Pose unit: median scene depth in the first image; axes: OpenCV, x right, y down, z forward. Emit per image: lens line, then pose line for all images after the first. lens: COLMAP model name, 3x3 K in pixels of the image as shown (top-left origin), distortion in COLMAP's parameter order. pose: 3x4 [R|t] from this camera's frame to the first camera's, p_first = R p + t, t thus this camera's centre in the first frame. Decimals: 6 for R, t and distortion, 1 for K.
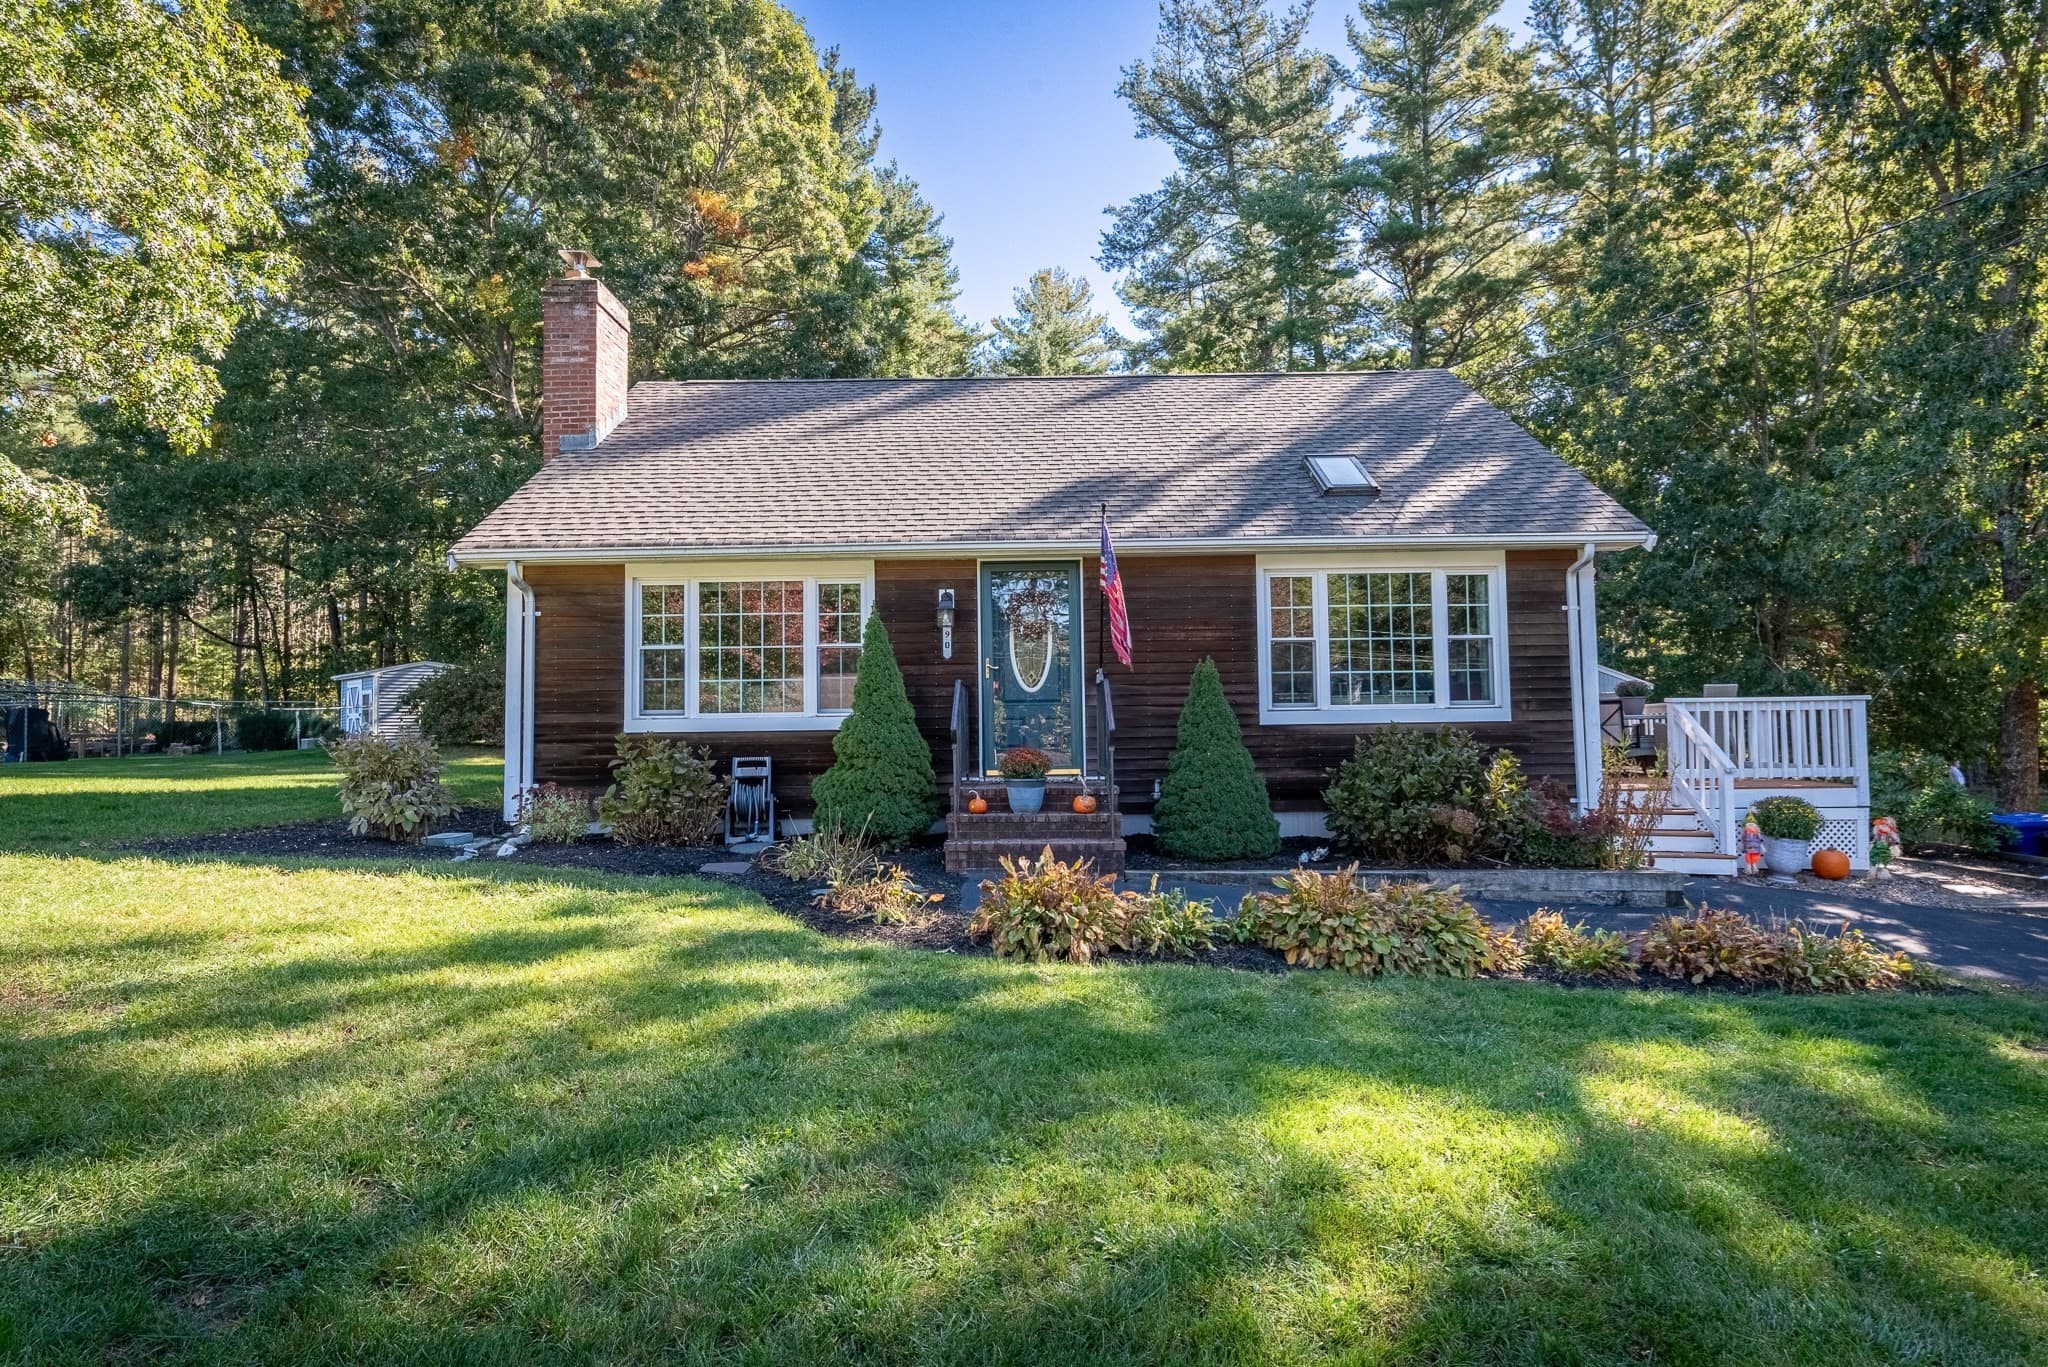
lens RADIAL K [[1061.5, 0, 1023.5], [0, 1061.5, 680.1], [0, 0, 1]] dist [-0.004246, -0.002705]
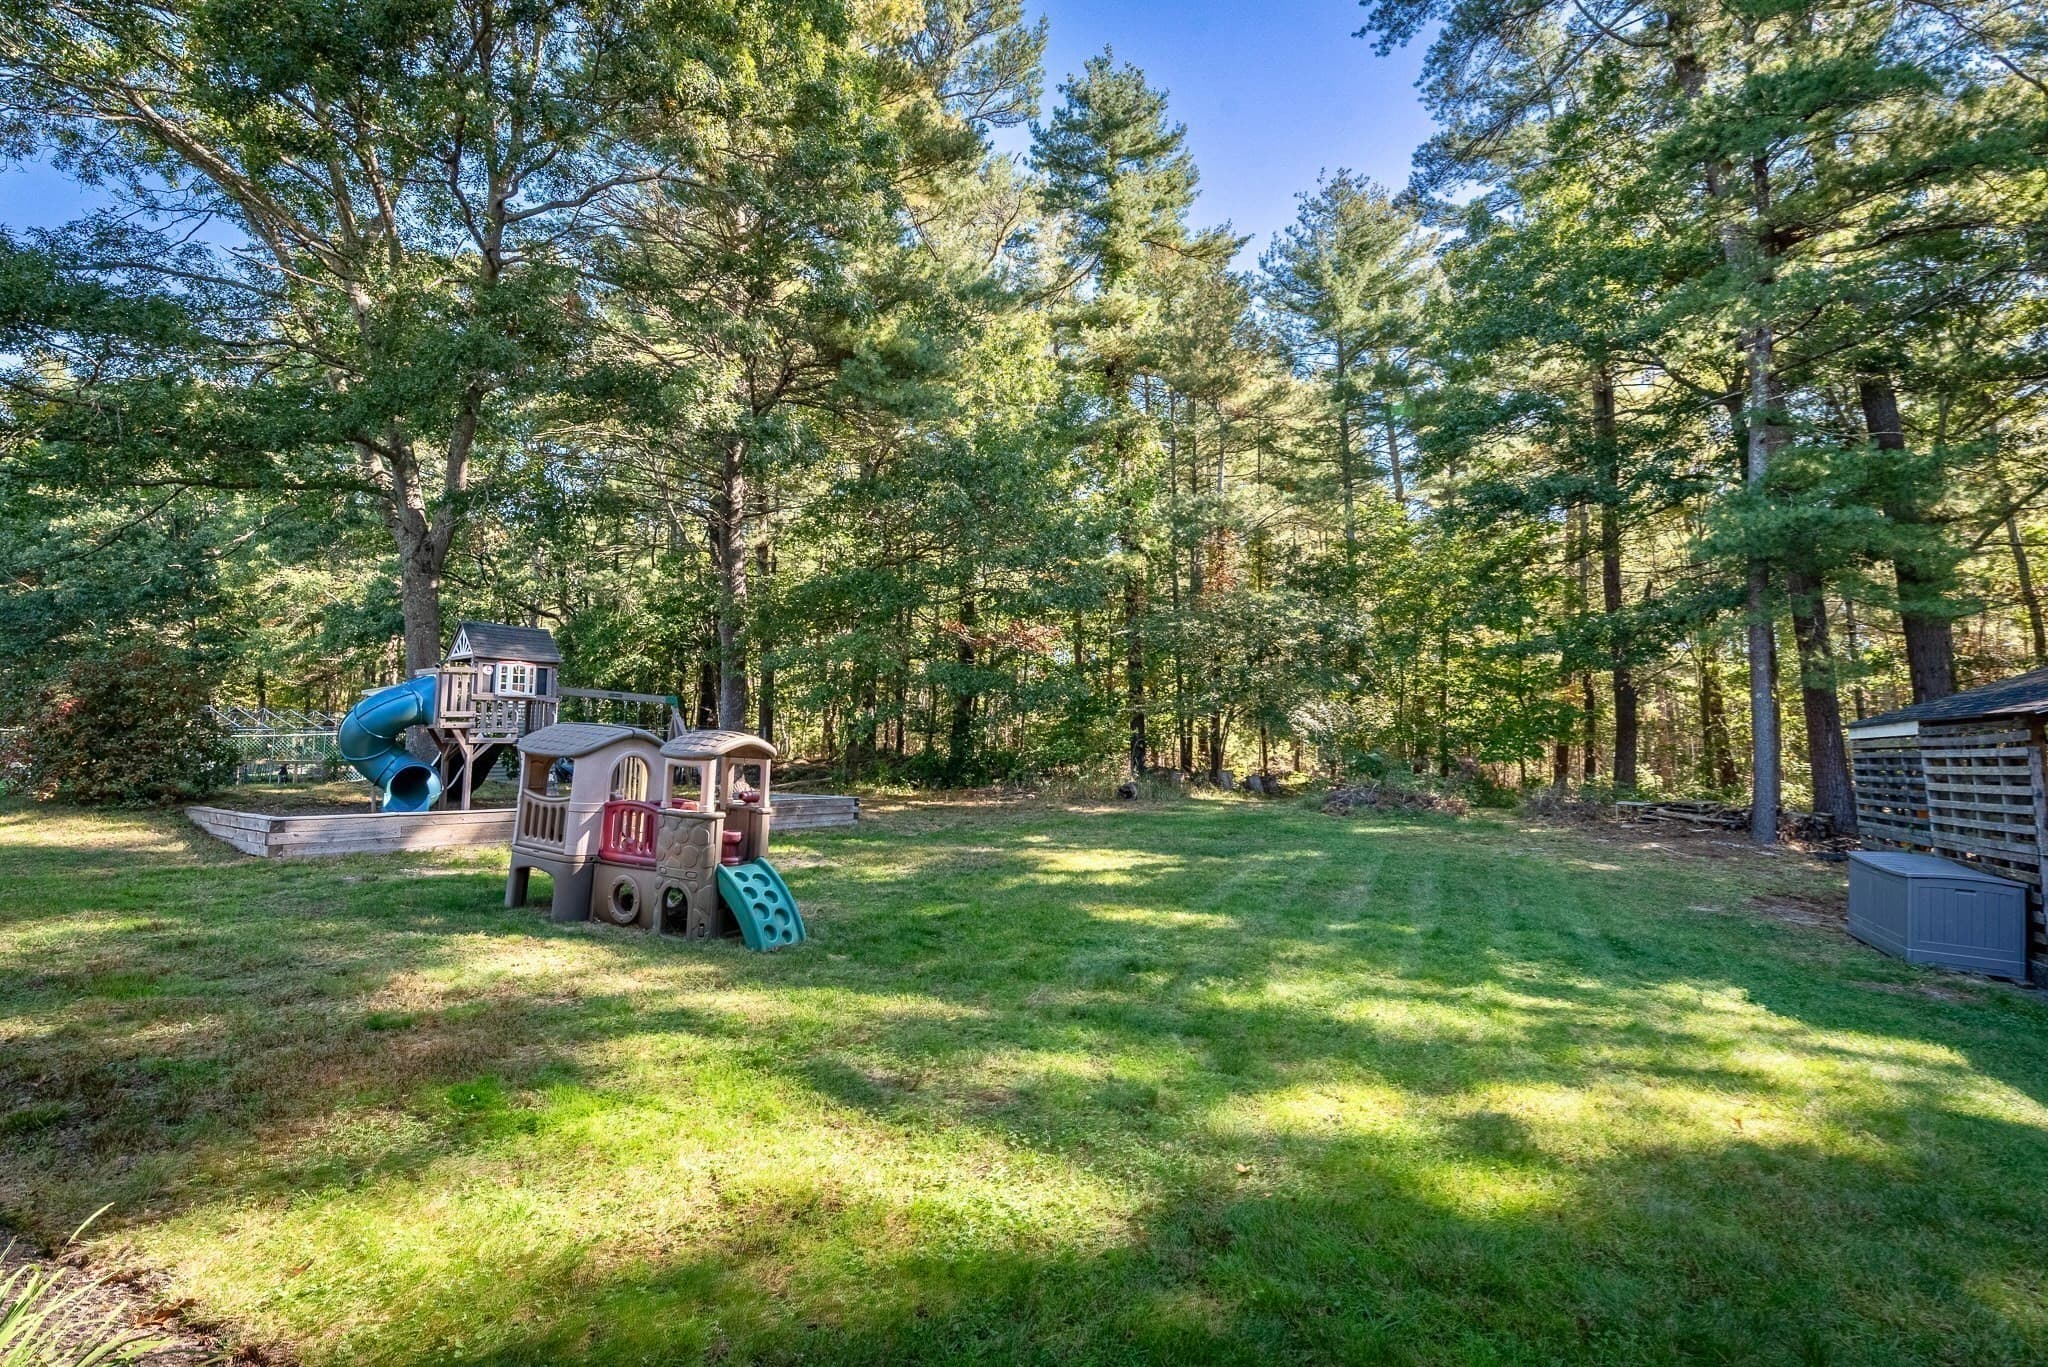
lens RADIAL K [[882.4, 0, 1023.7], [0, 882.4, 675.3], [0, 0, 1]] dist [-0.002531, 0.000537]
pose [[0.899857, -0.028863, -0.435230, 0.445348], [0.010611, 0.998961, -0.044310, 0.050187], [0.436057, 0.035254, 0.899228, 1.837259]]
